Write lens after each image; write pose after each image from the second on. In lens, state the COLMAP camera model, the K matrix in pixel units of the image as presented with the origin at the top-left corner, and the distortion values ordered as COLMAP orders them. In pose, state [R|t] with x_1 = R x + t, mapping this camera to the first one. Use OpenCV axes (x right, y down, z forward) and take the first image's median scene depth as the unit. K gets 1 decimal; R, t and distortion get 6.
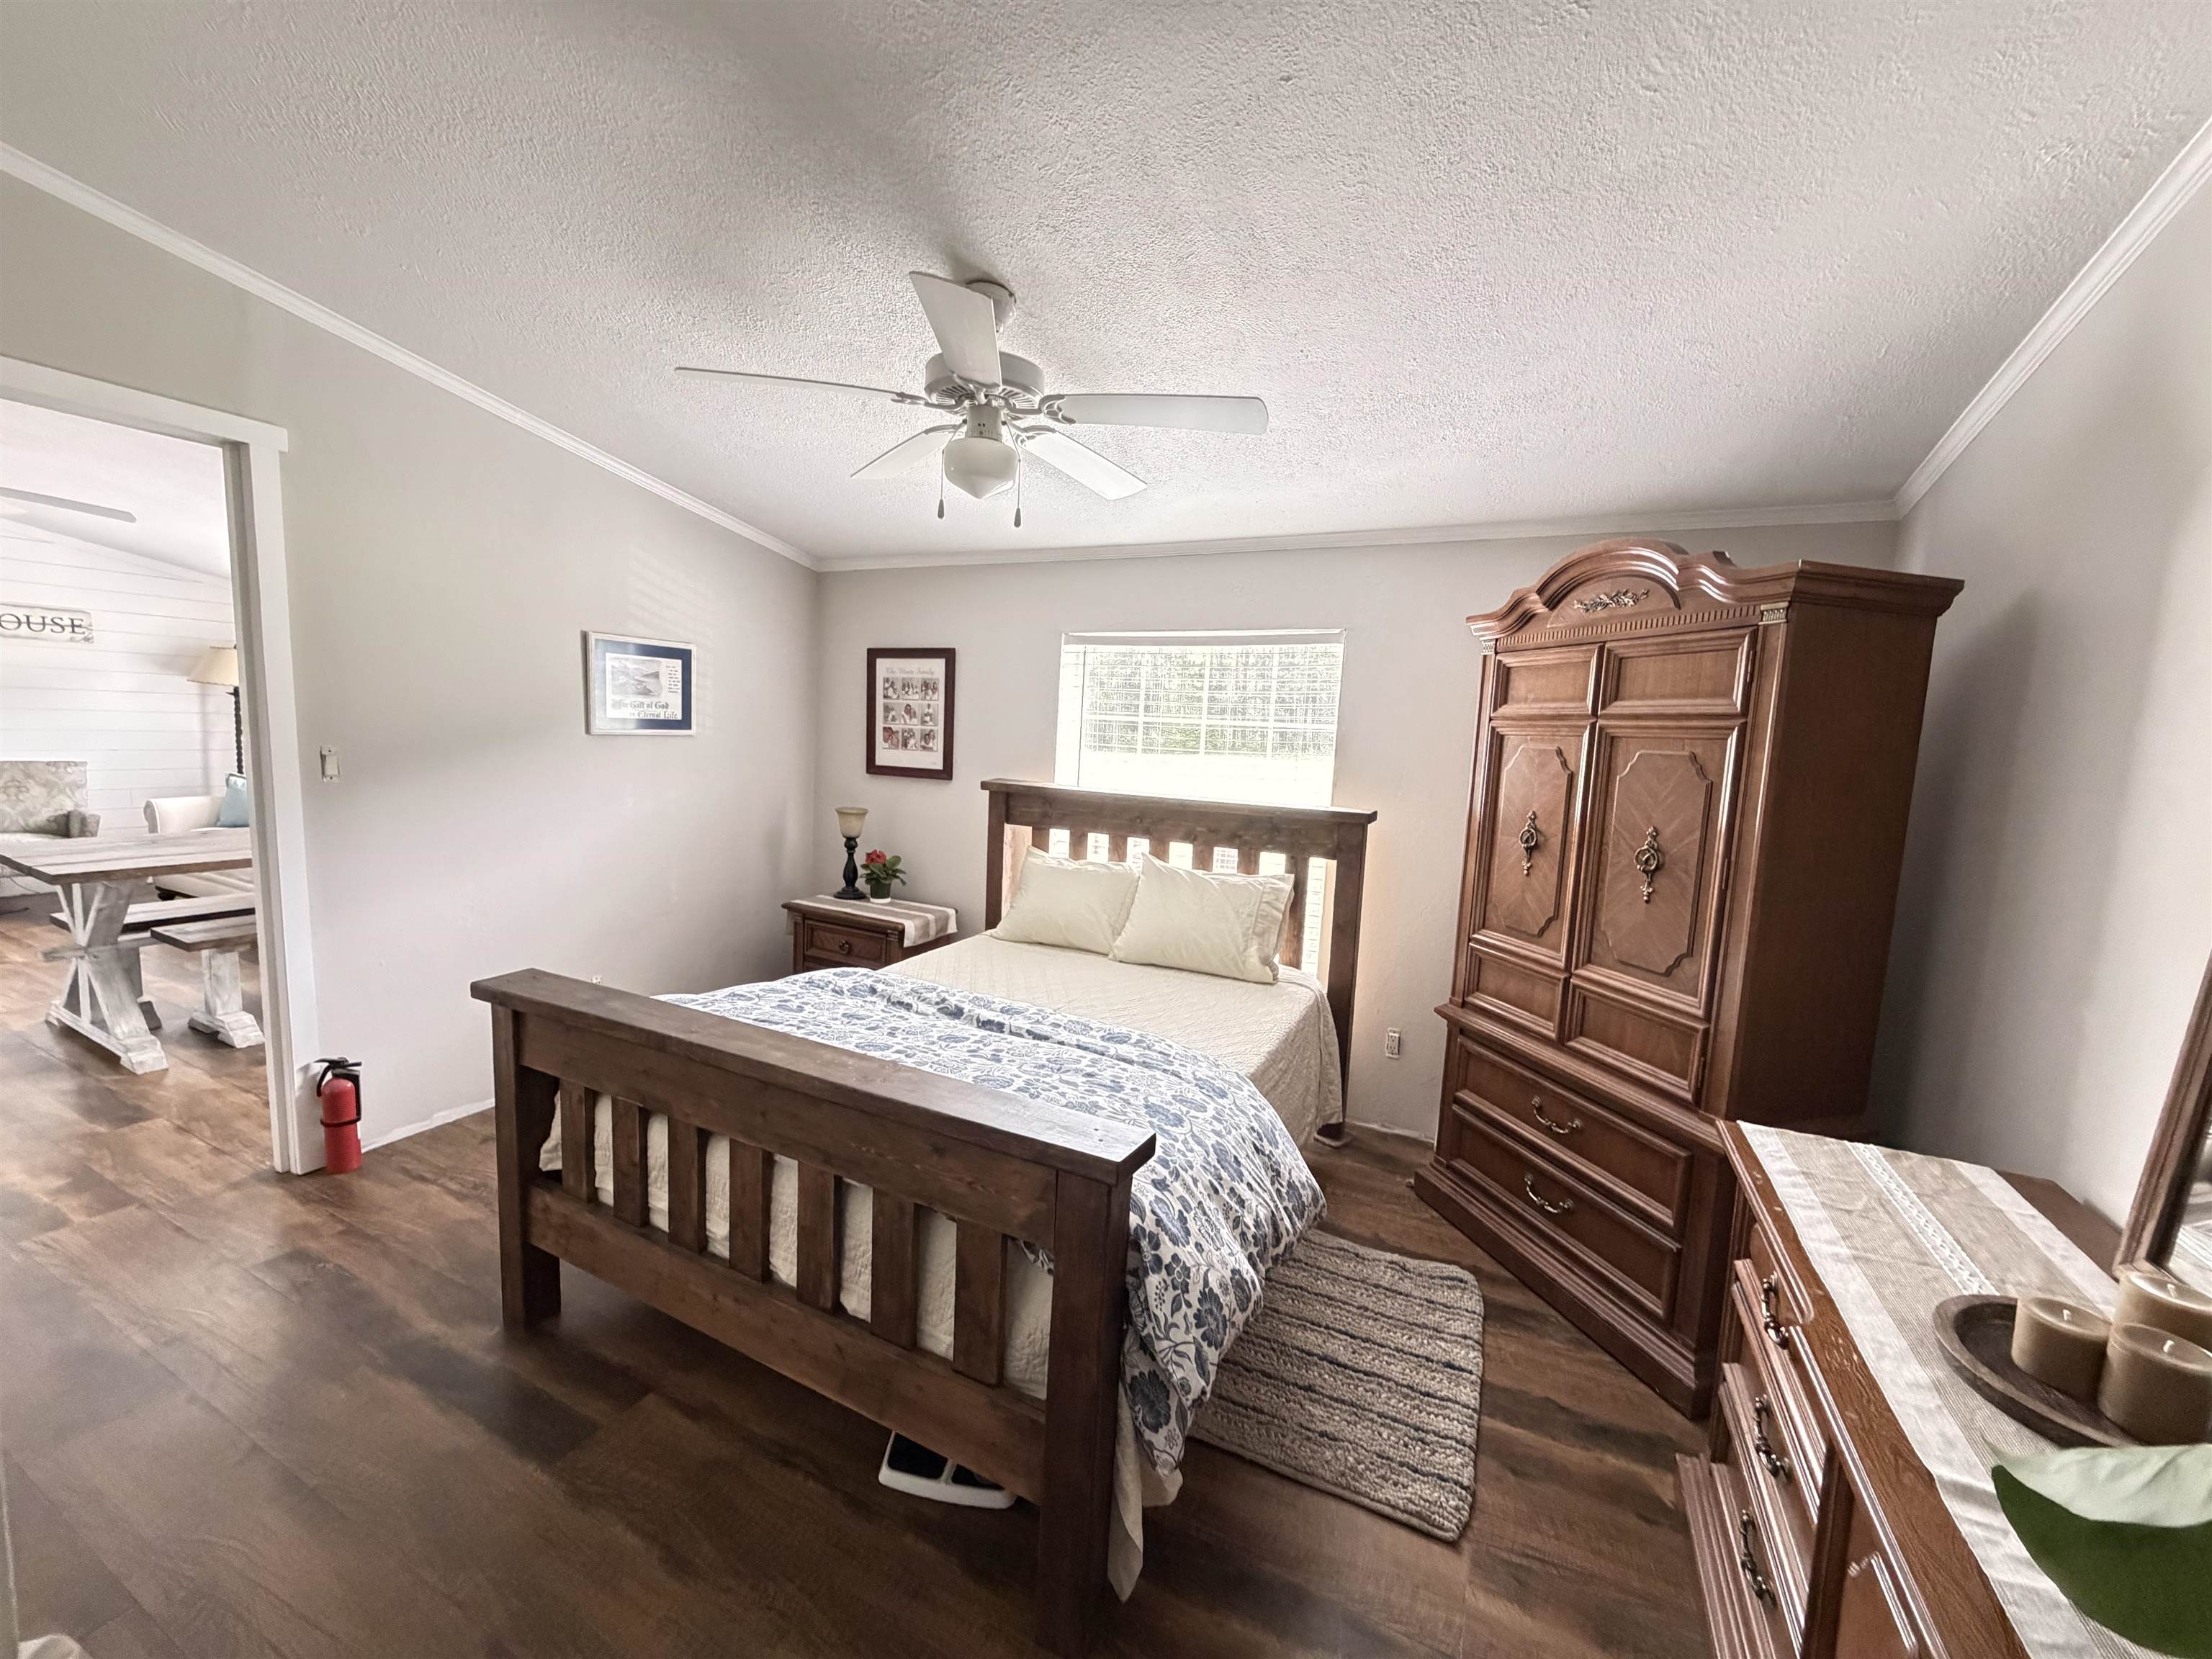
lens RADIAL K [[884.4, 0, 1097.1], [0, 884.4, 832.5], [0, 0, 1]] dist [0.000189, 0.000176]
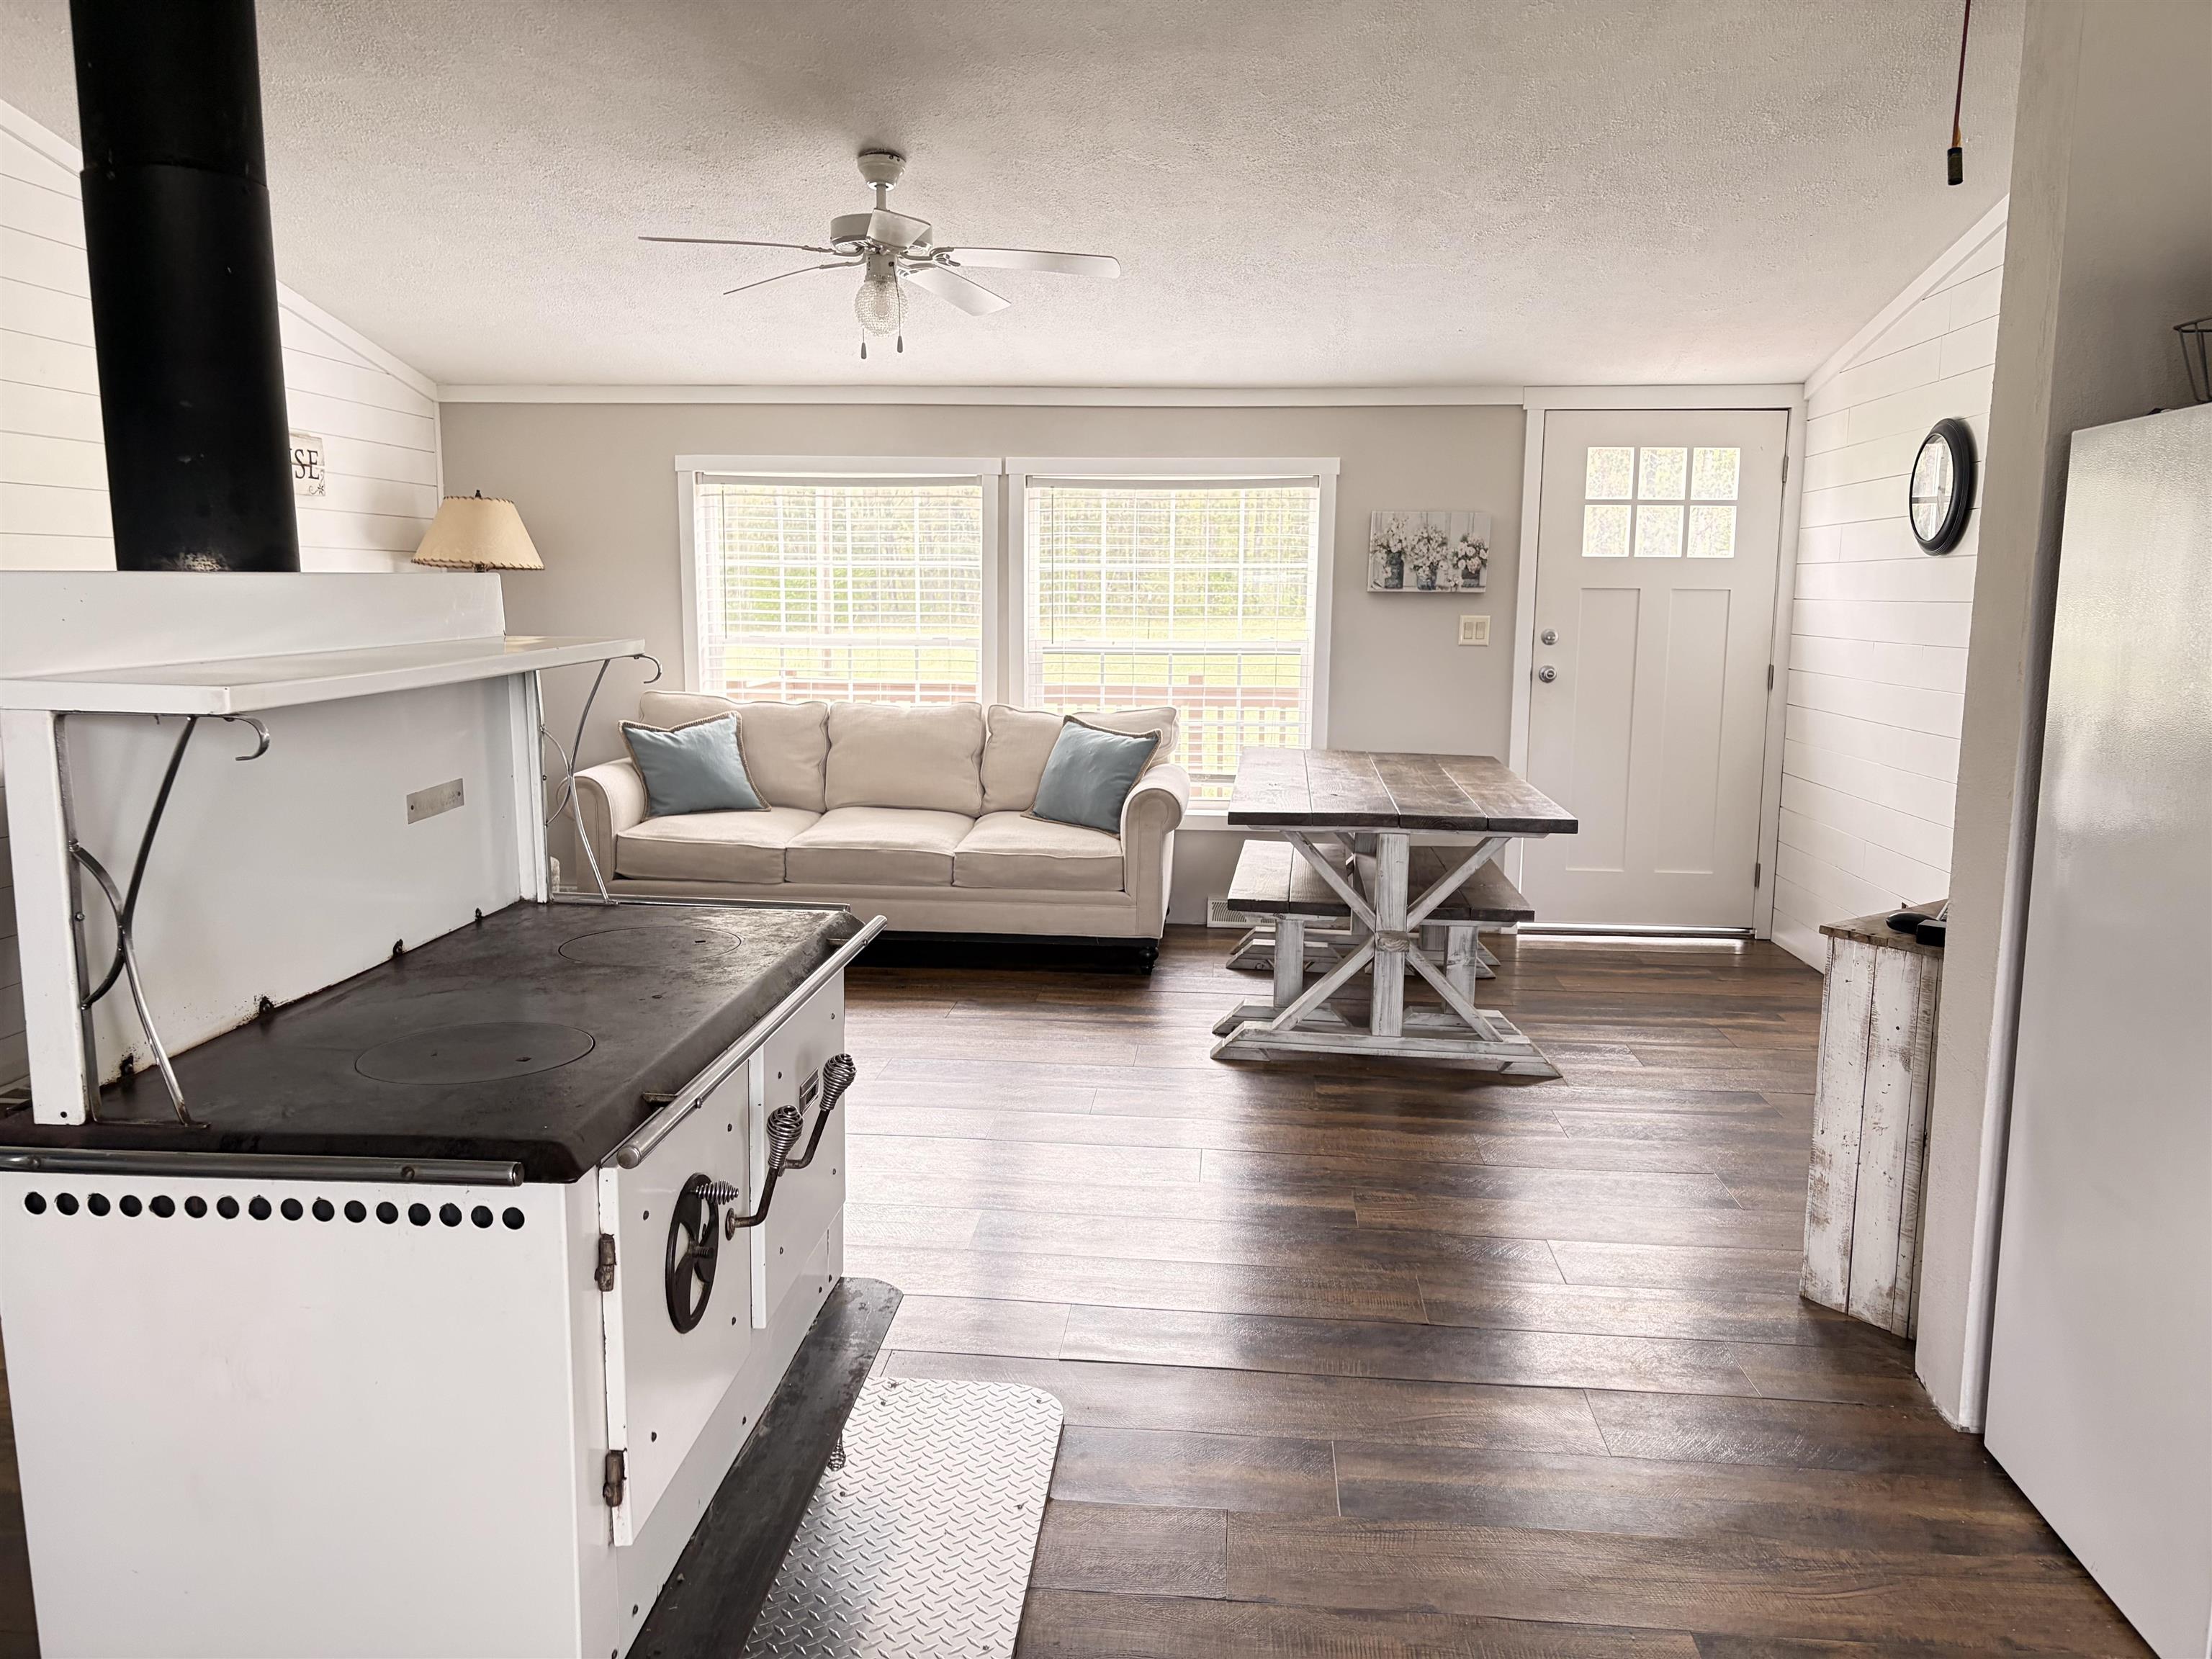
lens RADIAL K [[1665.5, 0, 1103.4], [0, 1665.5, 855.0], [0, 0, 1]] dist [0.037726, -0.035544]
pose [[0.927758, -0.076556, 0.365245, -2.875833], [0.056757, 0.996292, 0.064654, -0.096687], [-0.368840, -0.039253, 0.928664, -0.330597]]
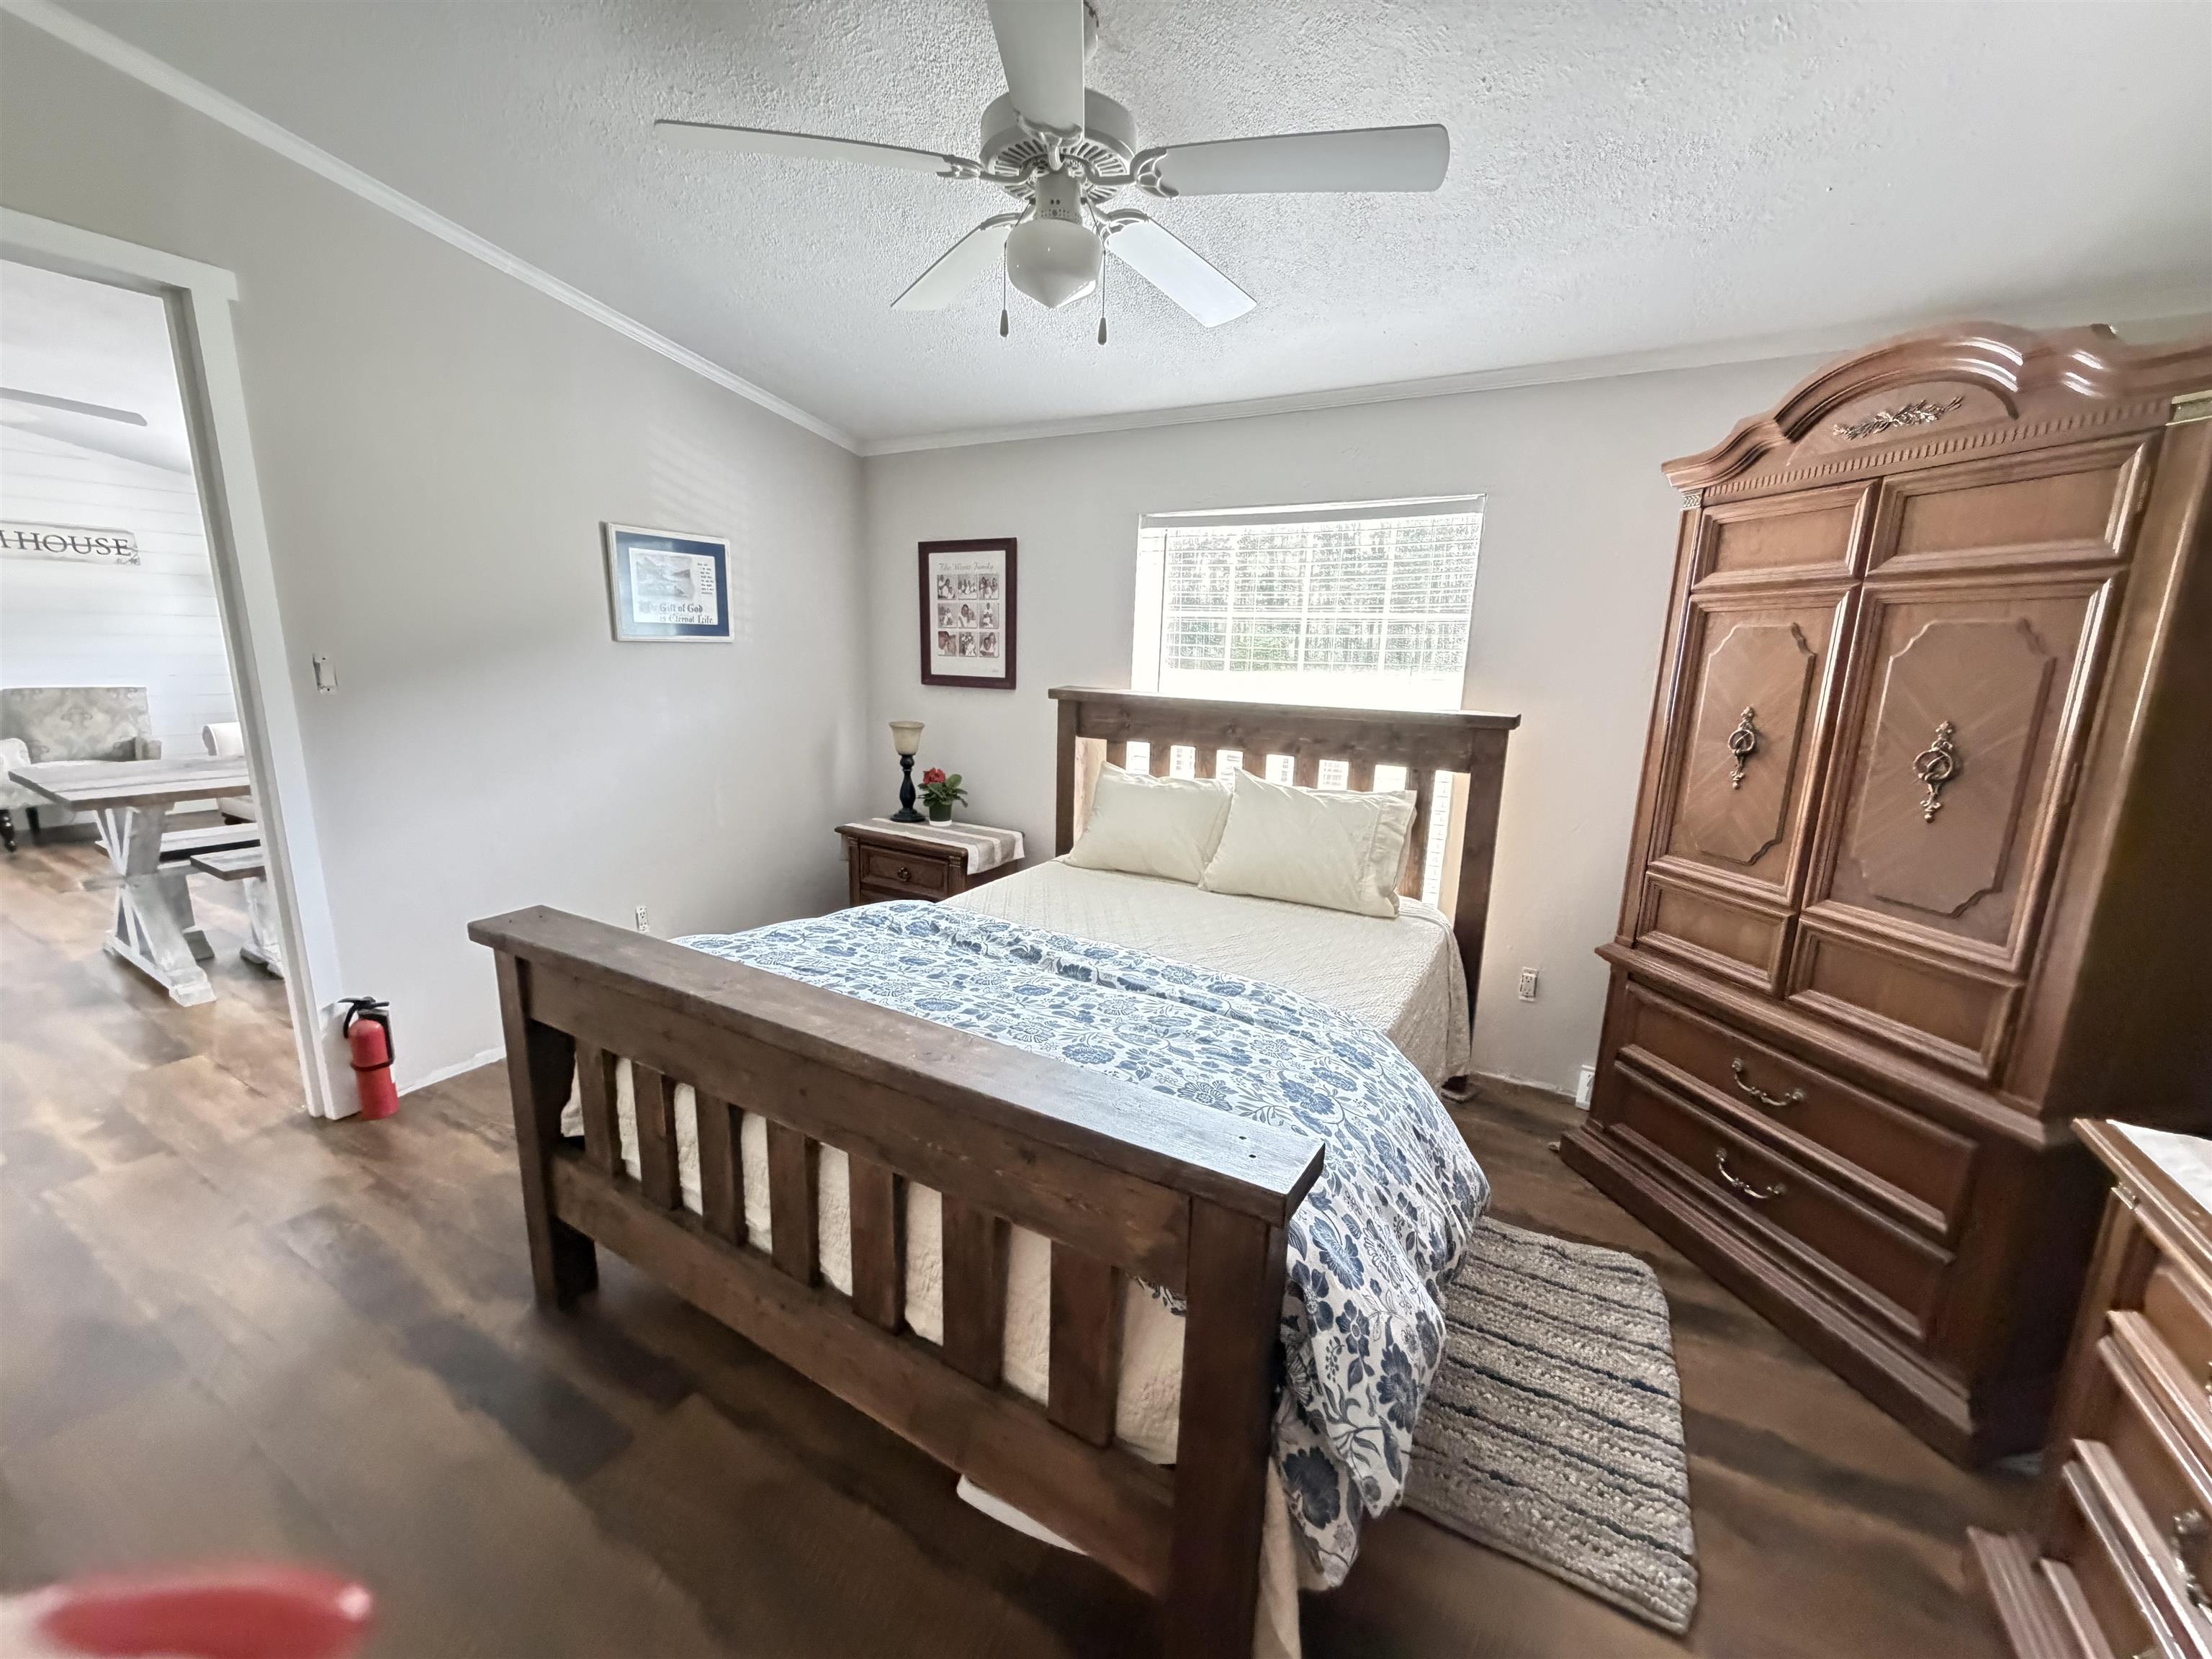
lens RADIAL K [[884.4, 0, 1095.9], [0, 884.4, 835.8], [0, 0, 1]] dist [0.000189, 0.000176]
pose [[0.997865, -0.004298, -0.065172, -0.044874], [0.010331, 0.995657, 0.092526, 0.012314], [0.064492, -0.093002, 0.993575, 0.179924]]
